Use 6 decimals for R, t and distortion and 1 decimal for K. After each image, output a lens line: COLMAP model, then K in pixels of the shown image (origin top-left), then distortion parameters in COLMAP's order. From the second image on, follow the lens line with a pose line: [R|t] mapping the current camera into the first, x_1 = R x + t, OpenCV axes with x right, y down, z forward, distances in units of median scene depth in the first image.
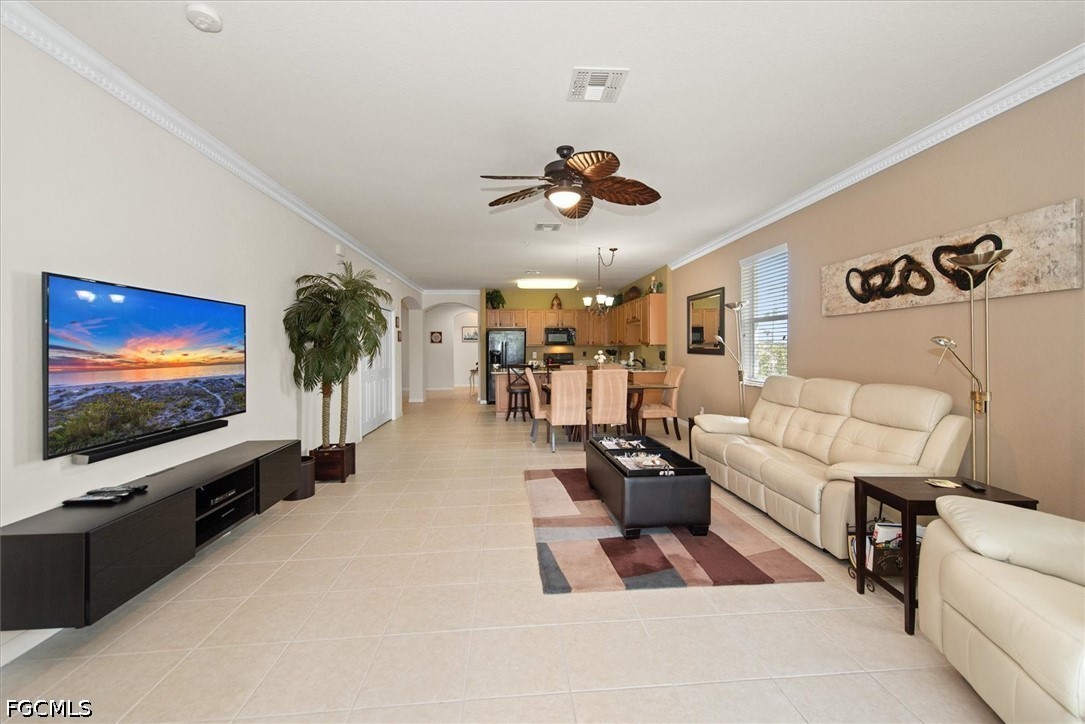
lens RADIAL K [[396.0, 0, 545.0], [0, 396.0, 343.1], [0, 0, 1]] dist [0.001207, 0.000019]
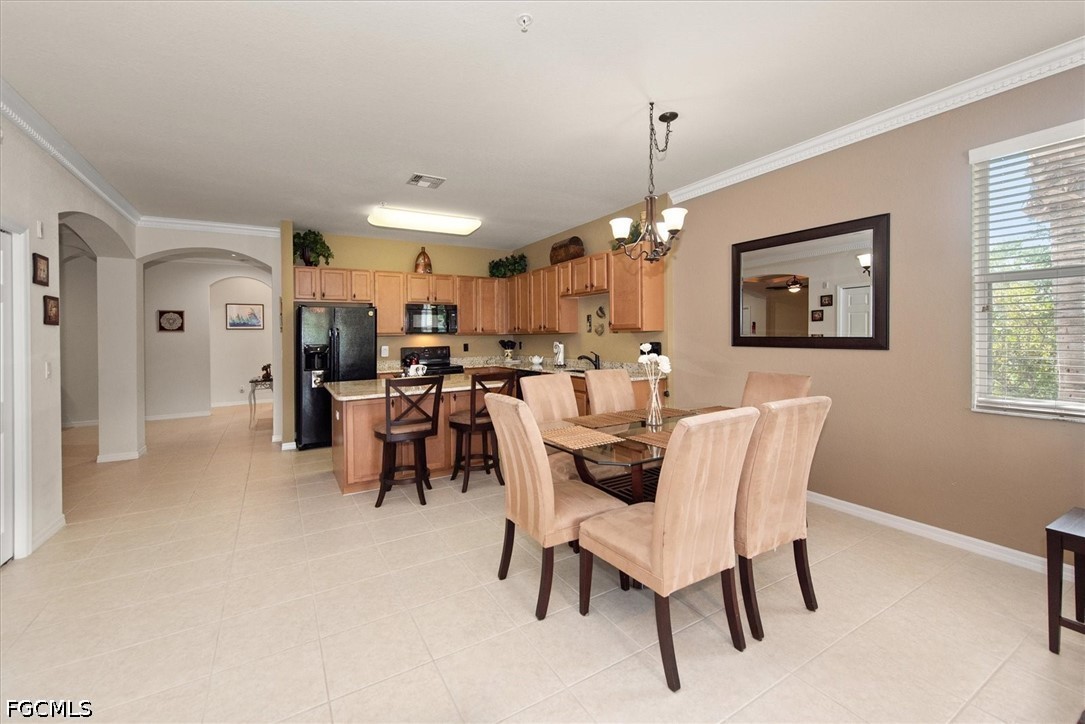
lens RADIAL K [[428.0, 0, 516.1], [0, 428.0, 333.1], [0, 0, 1]] dist [0.001806, 0.000014]
pose [[0.915218, -0.004956, 0.402929, -0.105815], [0.003972, 0.999987, 0.003278, 0.003007], [-0.402940, -0.001400, 0.915225, 0.364788]]
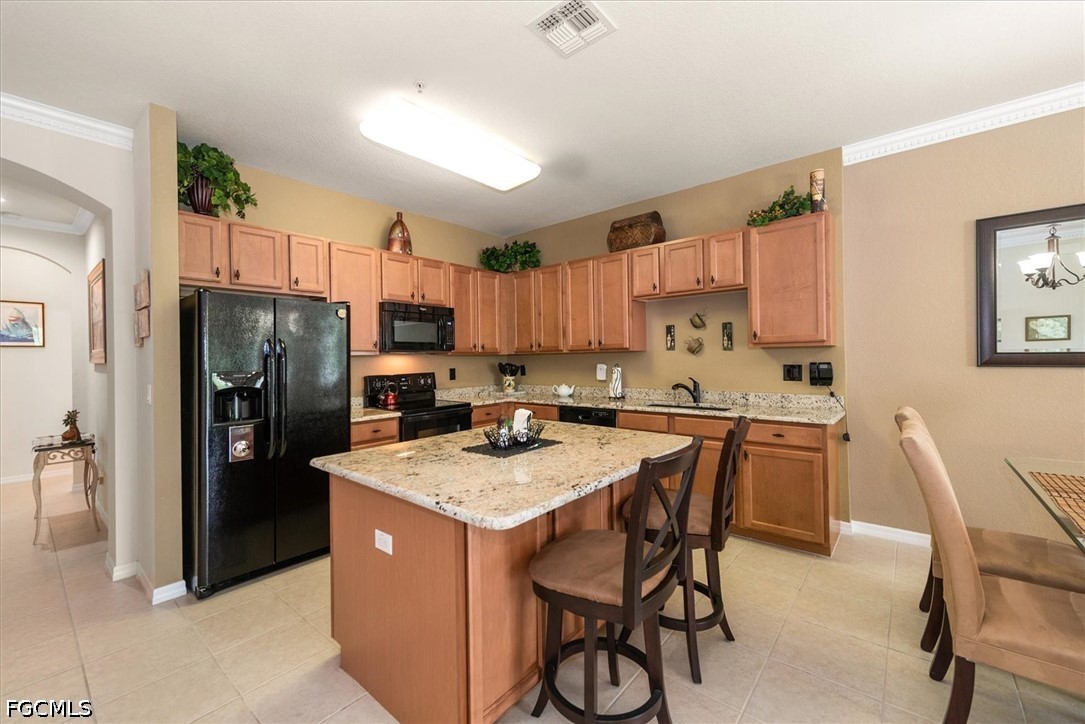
lens RADIAL K [[461.1, 0, 541.3], [0, 461.1, 354.7], [0, 0, 1]] dist [0.000238, -0.000180]
pose [[0.735409, -0.003671, 0.677614, -0.169081], [0.004861, 0.999988, 0.000142, 0.008012], [-0.677606, 0.003189, 0.735418, 0.613675]]
